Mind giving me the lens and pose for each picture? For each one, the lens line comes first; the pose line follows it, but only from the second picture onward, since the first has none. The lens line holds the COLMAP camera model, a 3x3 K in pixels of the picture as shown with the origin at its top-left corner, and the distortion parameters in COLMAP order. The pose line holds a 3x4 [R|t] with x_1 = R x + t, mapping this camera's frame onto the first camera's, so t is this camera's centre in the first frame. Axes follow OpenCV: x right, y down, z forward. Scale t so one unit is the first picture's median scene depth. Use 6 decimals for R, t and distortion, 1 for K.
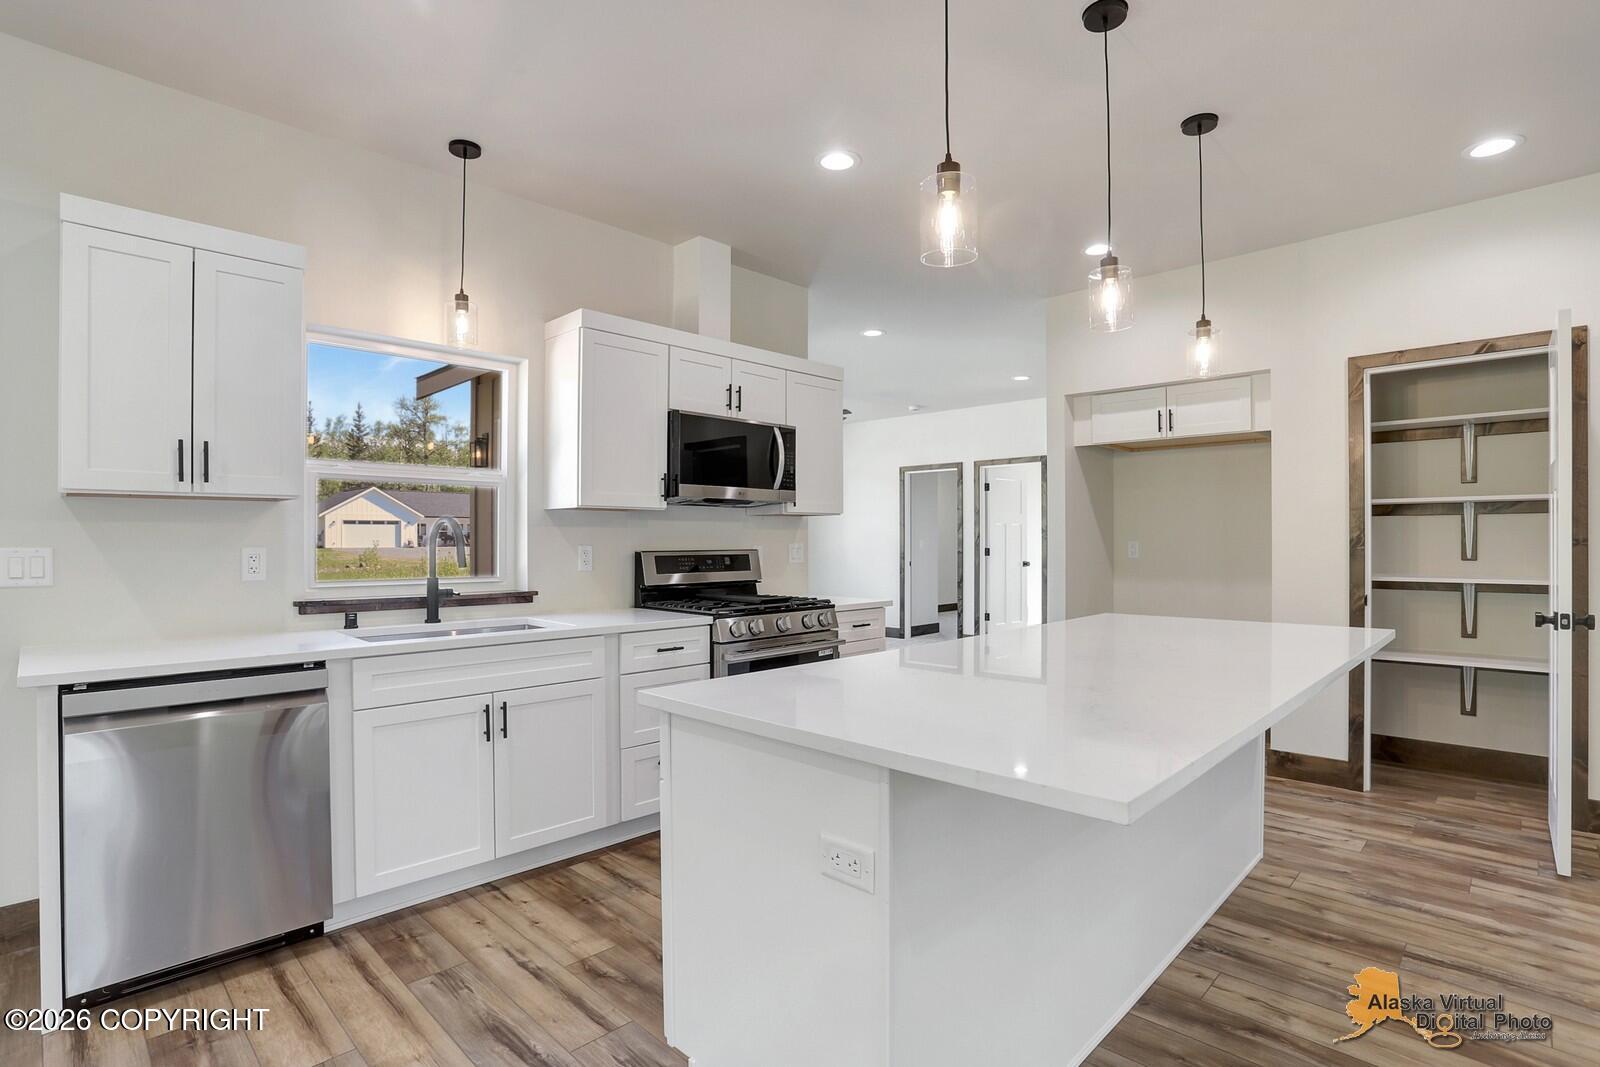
lens RADIAL K [[781.7, 0, 798.4], [0, 781.7, 538.0], [0, 0, 1]] dist [-0.073970, 0.030242]
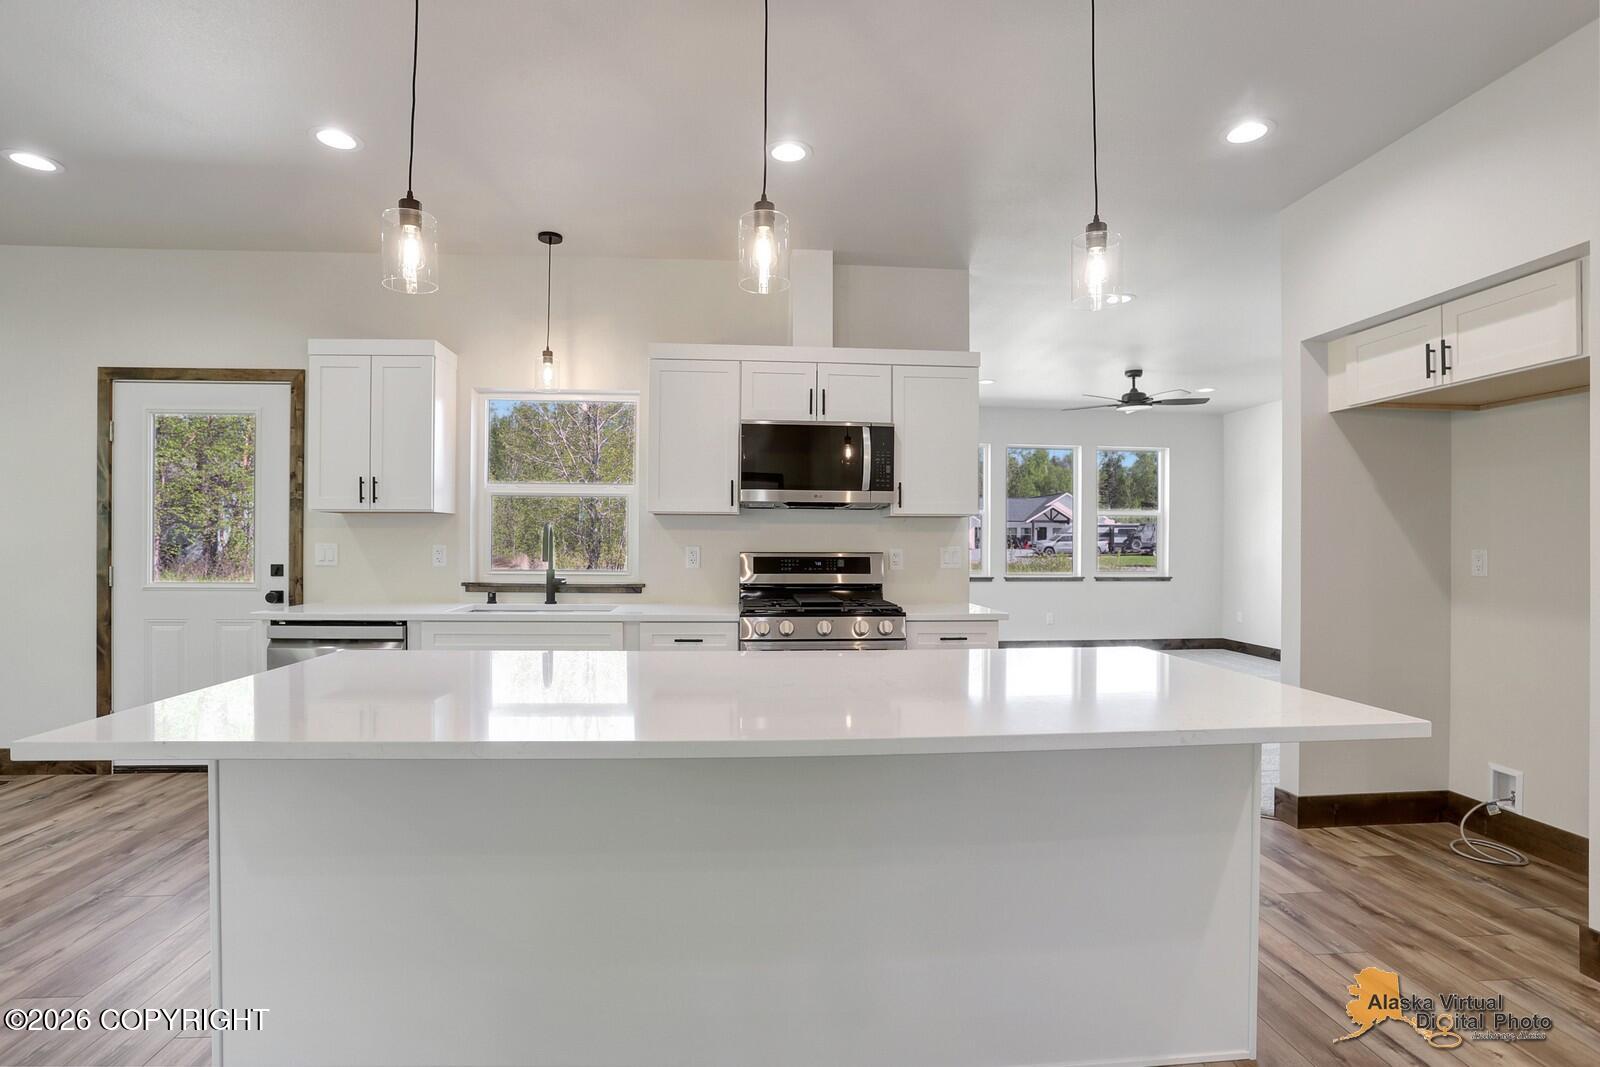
lens RADIAL K [[781.7, 0, 798.4], [0, 781.7, 538.0], [0, 0, 1]] dist [-0.073970, 0.030242]
pose [[0.759980, 0.003171, -0.649939, 0.548846], [-0.005603, 0.999983, -0.001673, -0.001433], [0.649922, 0.004913, 0.759985, 0.214709]]
